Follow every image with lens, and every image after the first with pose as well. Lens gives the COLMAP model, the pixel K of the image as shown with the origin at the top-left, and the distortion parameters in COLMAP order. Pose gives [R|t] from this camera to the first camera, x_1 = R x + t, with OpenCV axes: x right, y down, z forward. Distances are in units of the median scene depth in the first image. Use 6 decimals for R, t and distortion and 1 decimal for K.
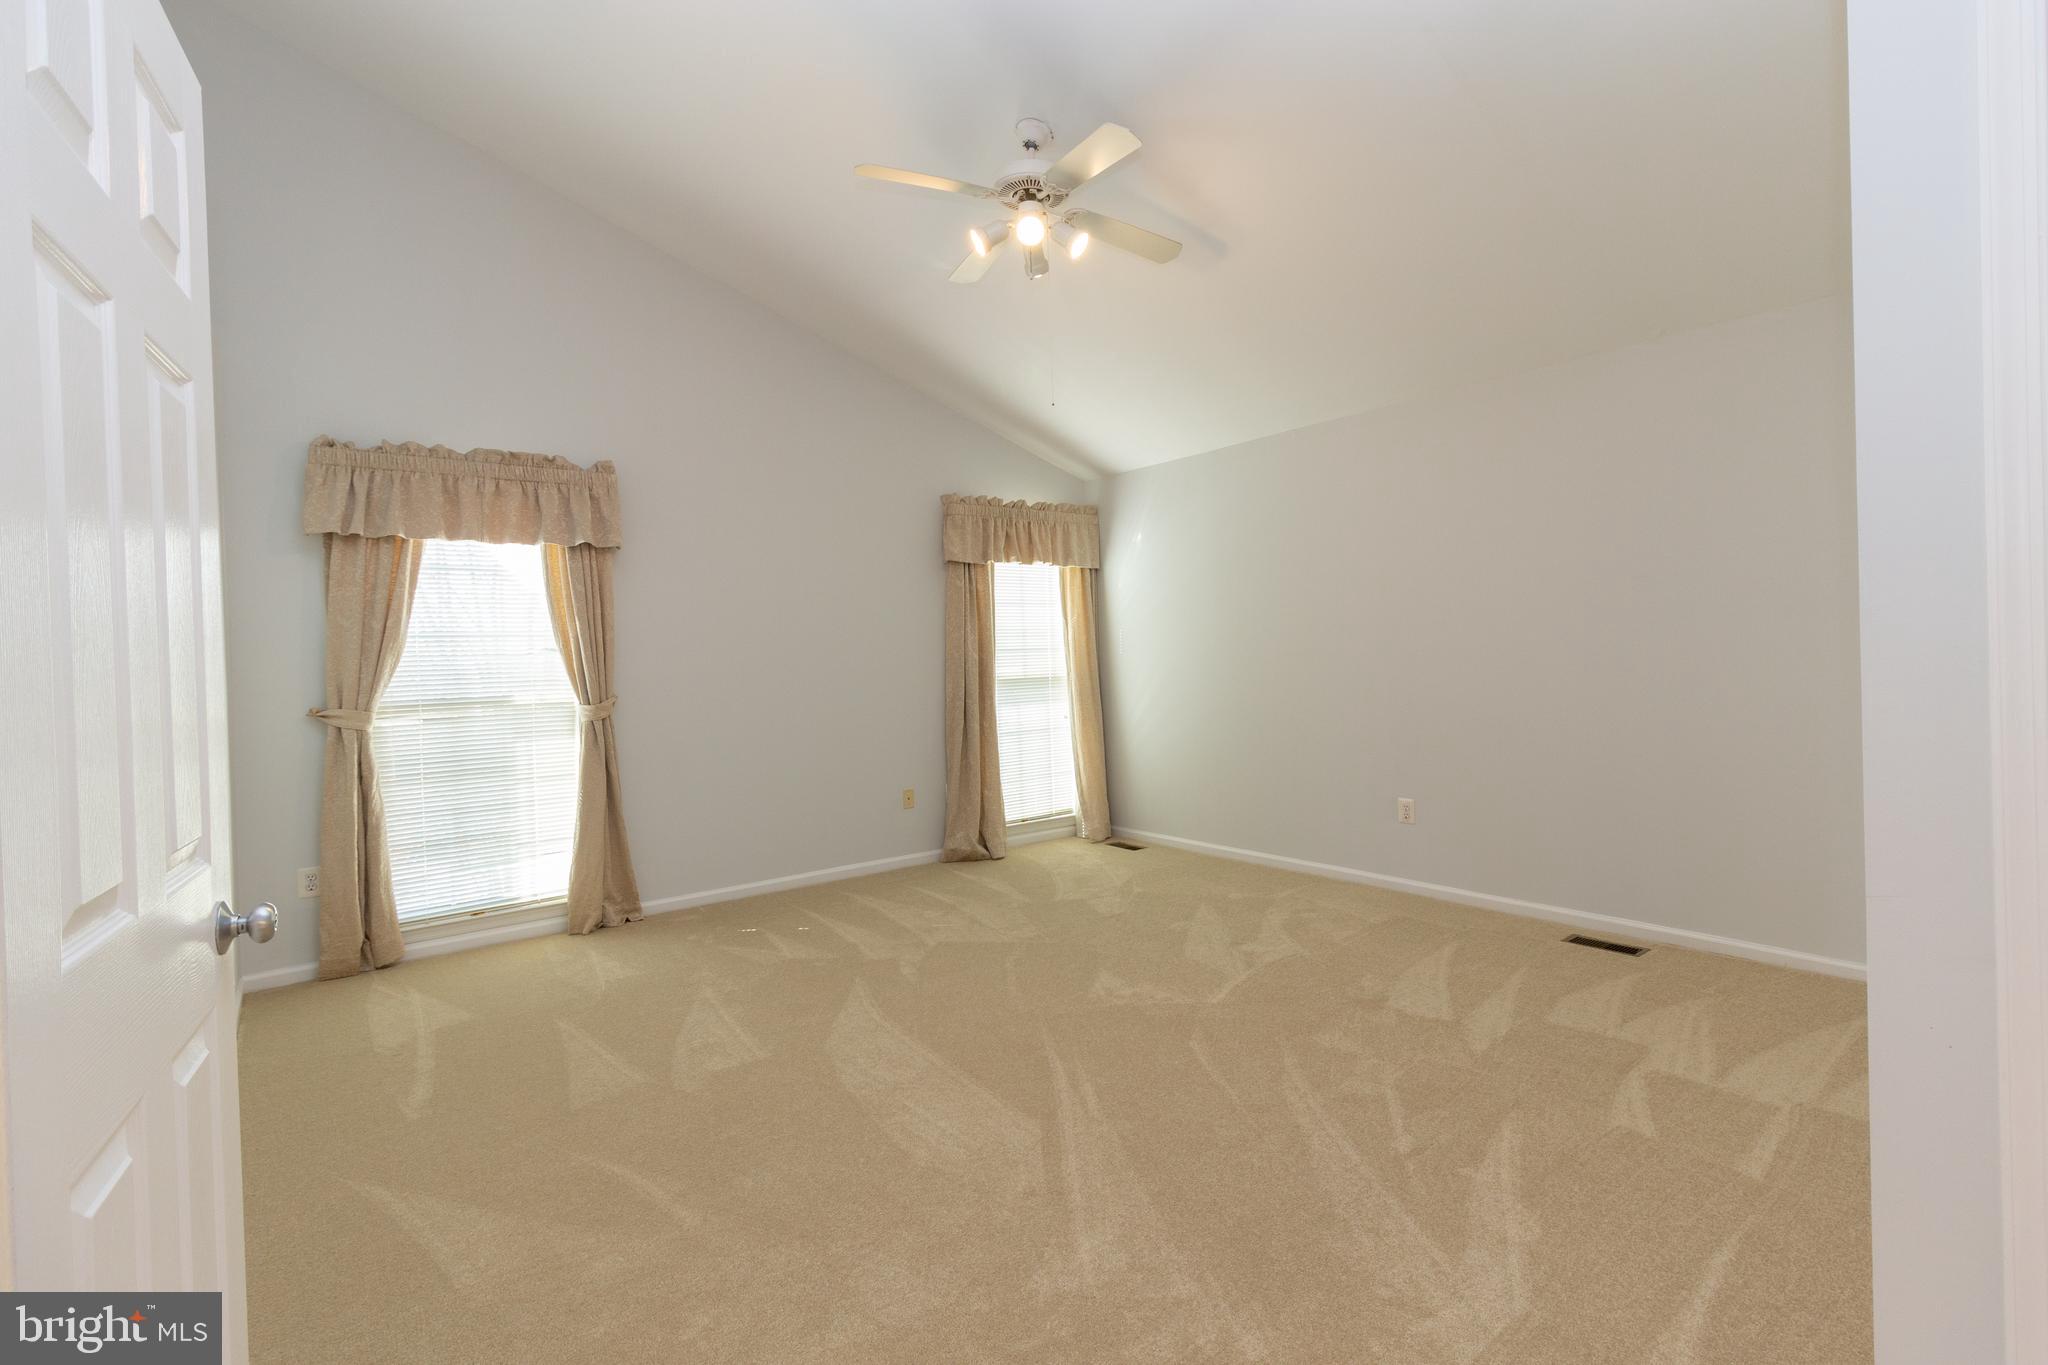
lens RADIAL K [[945.5, 0, 1031.7], [0, 945.5, 680.5], [0, 0, 1]] dist [-0.000011, 0.001293]
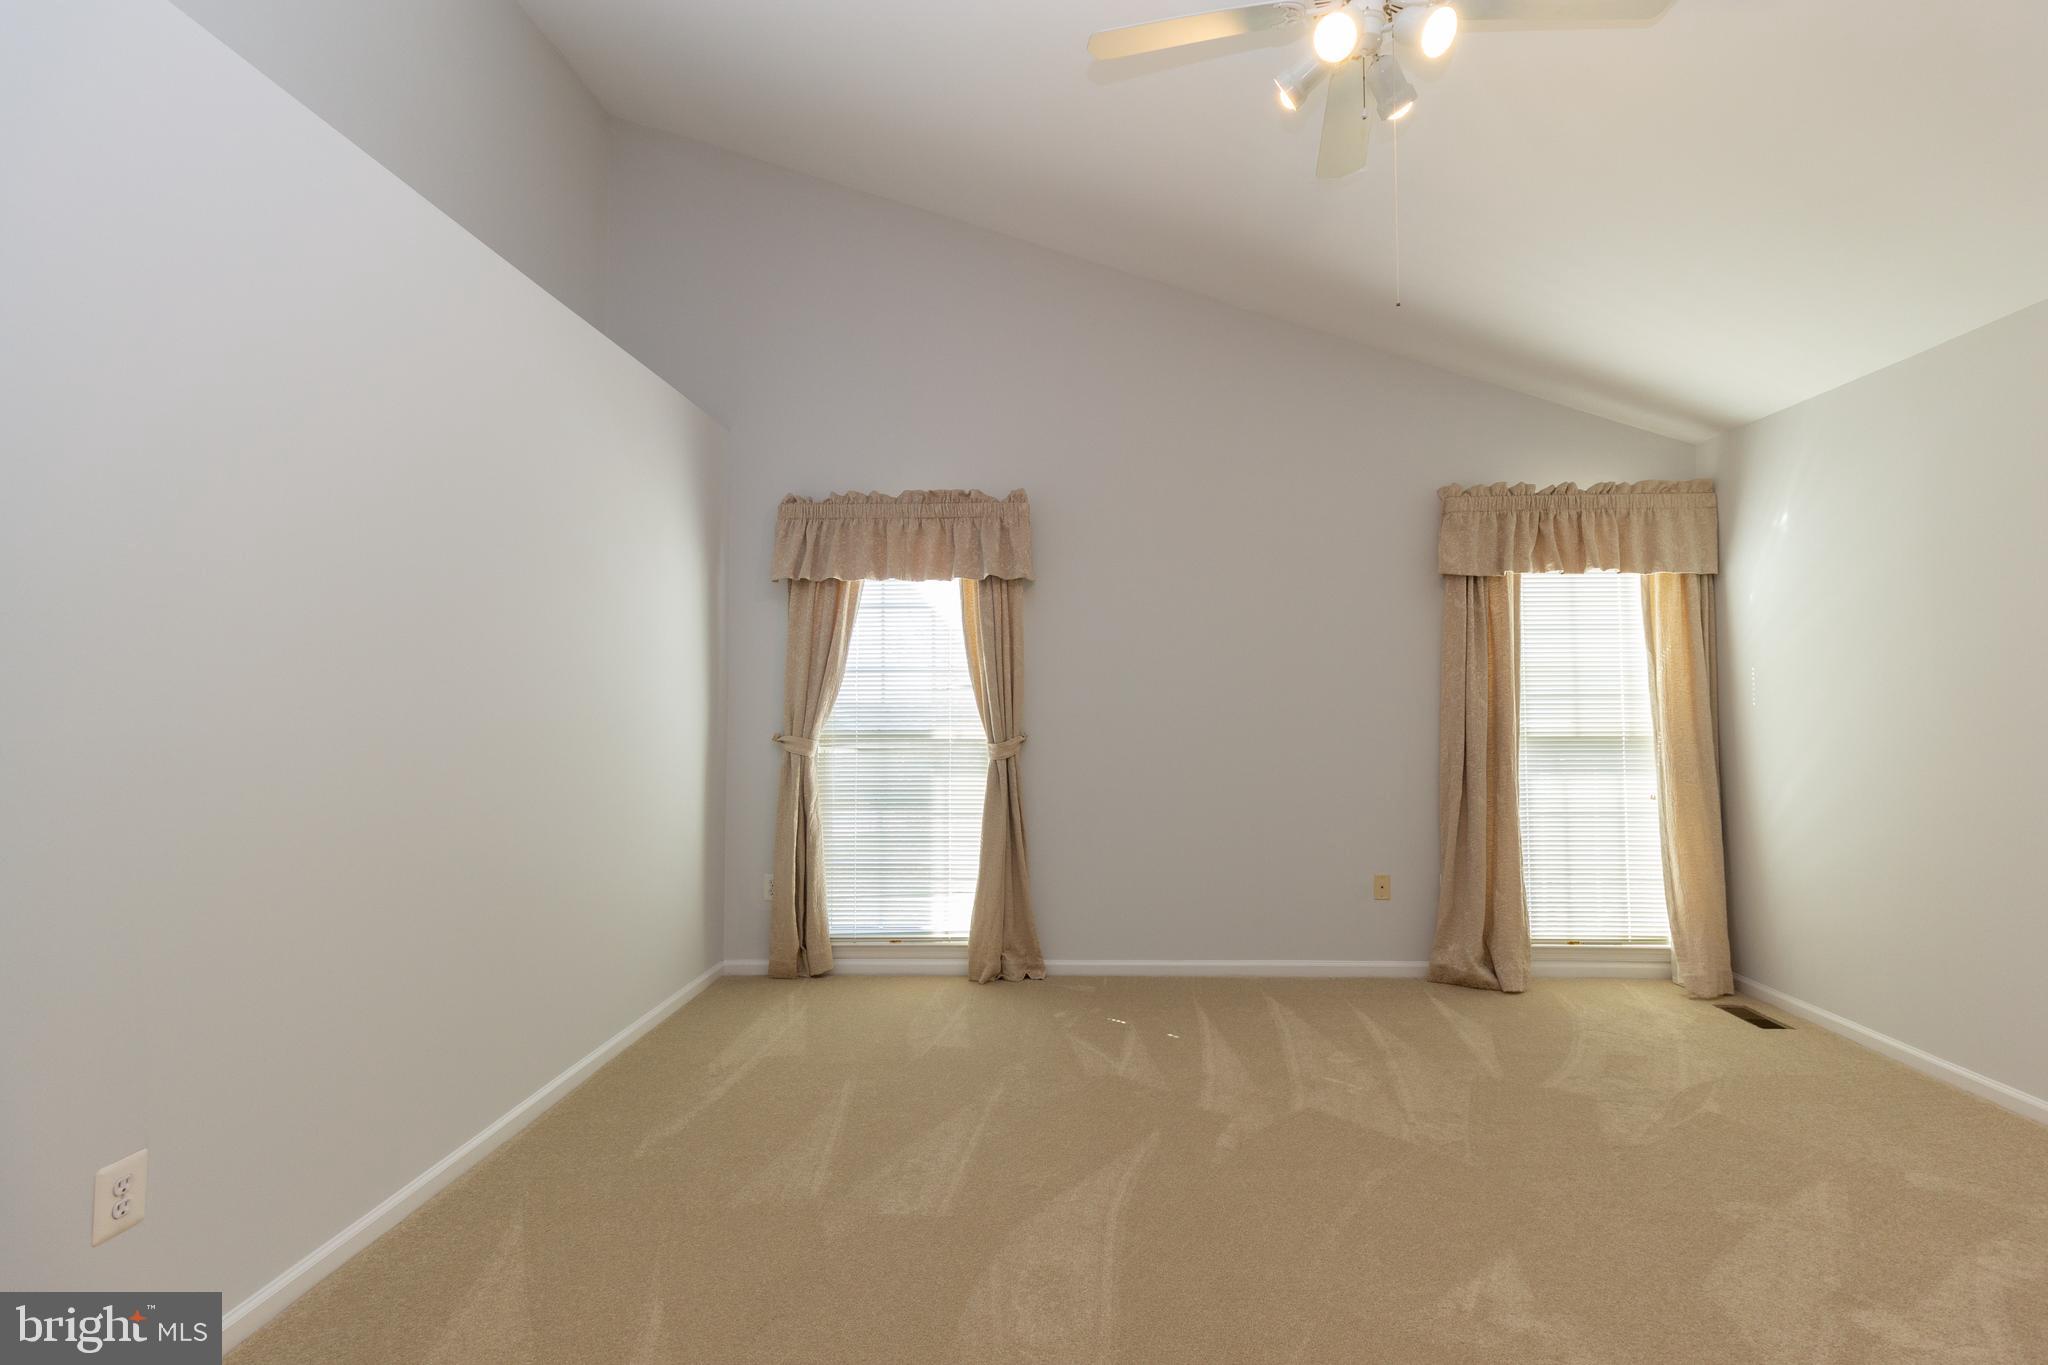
lens RADIAL K [[945.5, 0, 1017.0], [0, 945.5, 673.5], [0, 0, 1]] dist [-0.000011, 0.001293]
pose [[0.769421, 0.006974, -0.638704, 0.166561], [-0.037530, 0.998706, -0.034306, -0.013210], [0.637638, 0.050366, 0.768687, 0.276185]]
